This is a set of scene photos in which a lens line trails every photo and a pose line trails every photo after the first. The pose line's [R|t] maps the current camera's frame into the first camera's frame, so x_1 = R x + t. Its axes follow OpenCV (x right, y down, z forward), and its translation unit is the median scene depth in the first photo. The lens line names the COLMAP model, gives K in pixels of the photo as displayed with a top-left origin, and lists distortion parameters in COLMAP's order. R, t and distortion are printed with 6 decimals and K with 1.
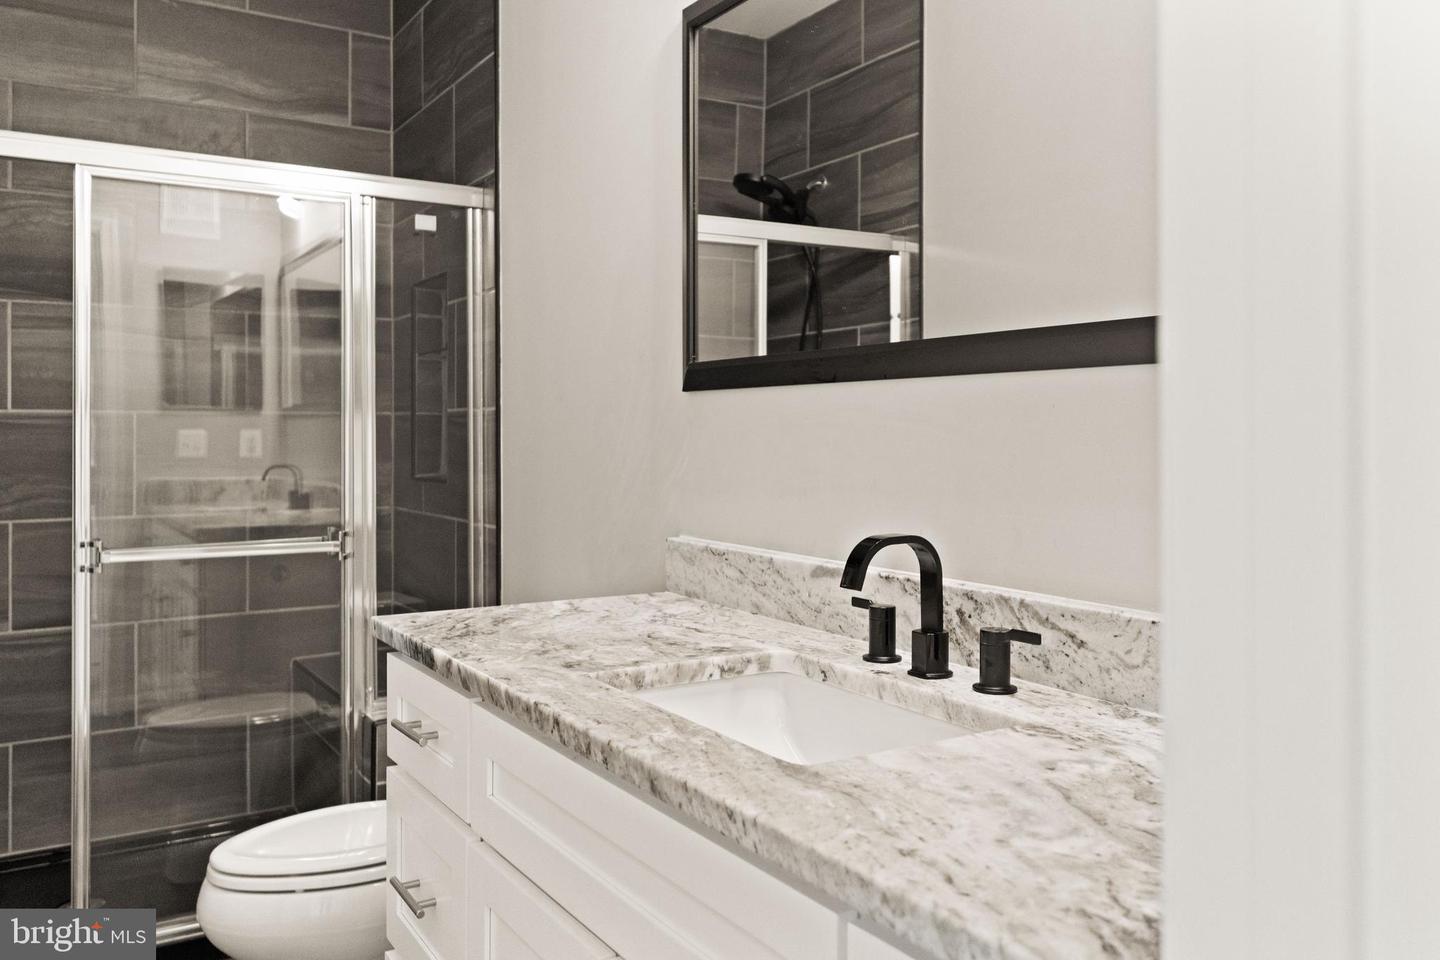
lens RADIAL K [[1124.5, 0, 722.7], [0, 1124.5, 427.4], [0, 0, 1]] dist [0.005465, 0.001903]
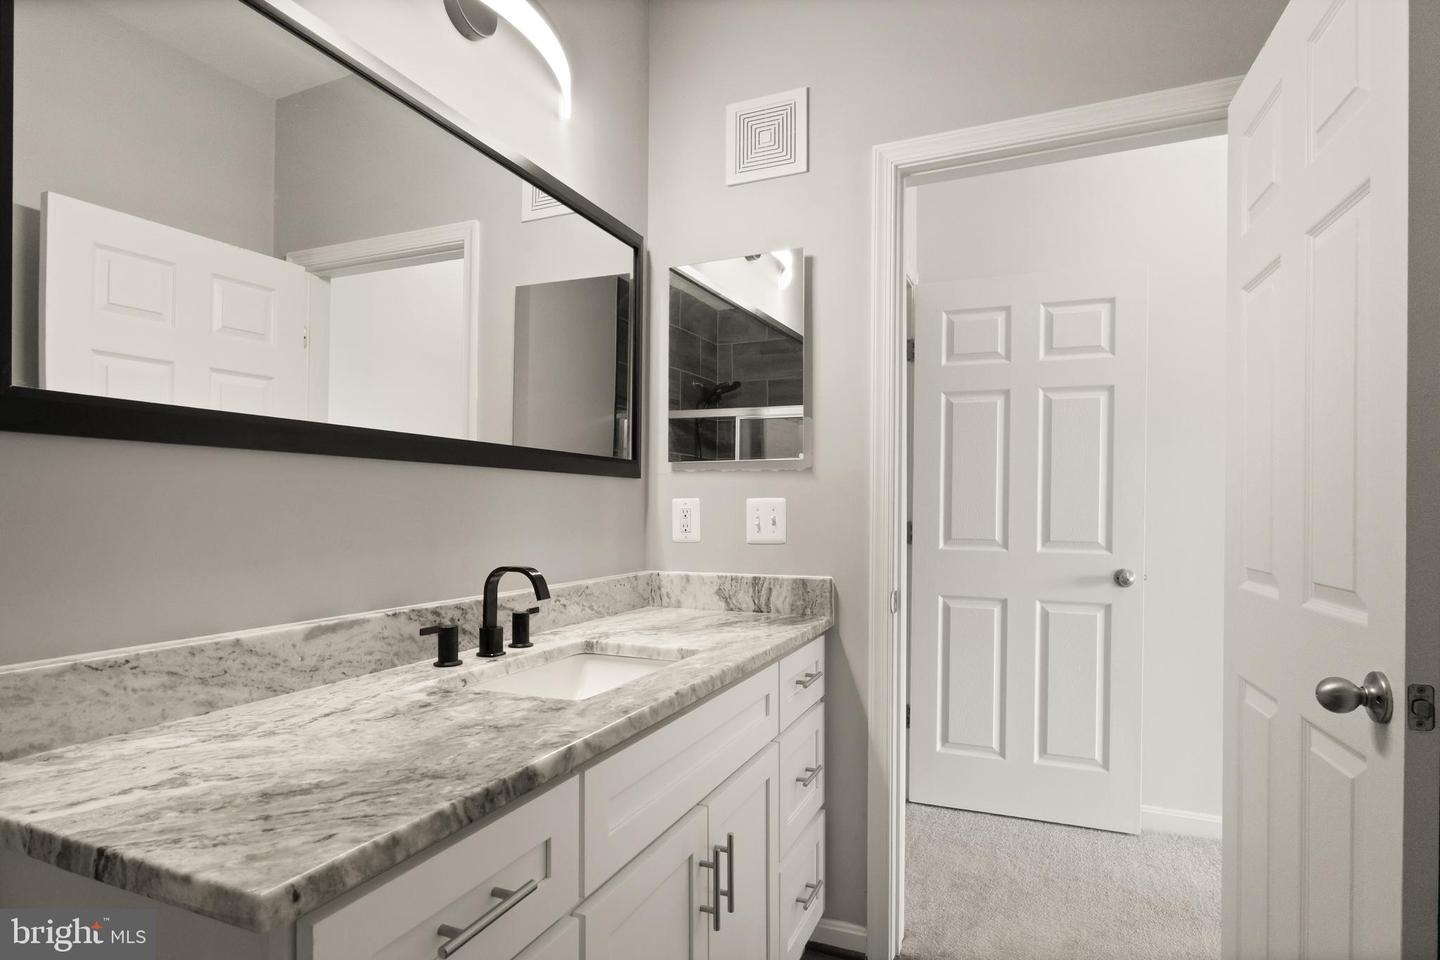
lens RADIAL K [[756.4, 0, 719.4], [0, 756.4, 510.3], [0, 0, 1]] dist [0.000335, 0.000070]
pose [[-0.566529, -0.007460, 0.824008, -0.807281], [-0.010896, 0.999939, 0.001562, 0.009244], [-0.823970, -0.008093, -0.566576, 1.231431]]
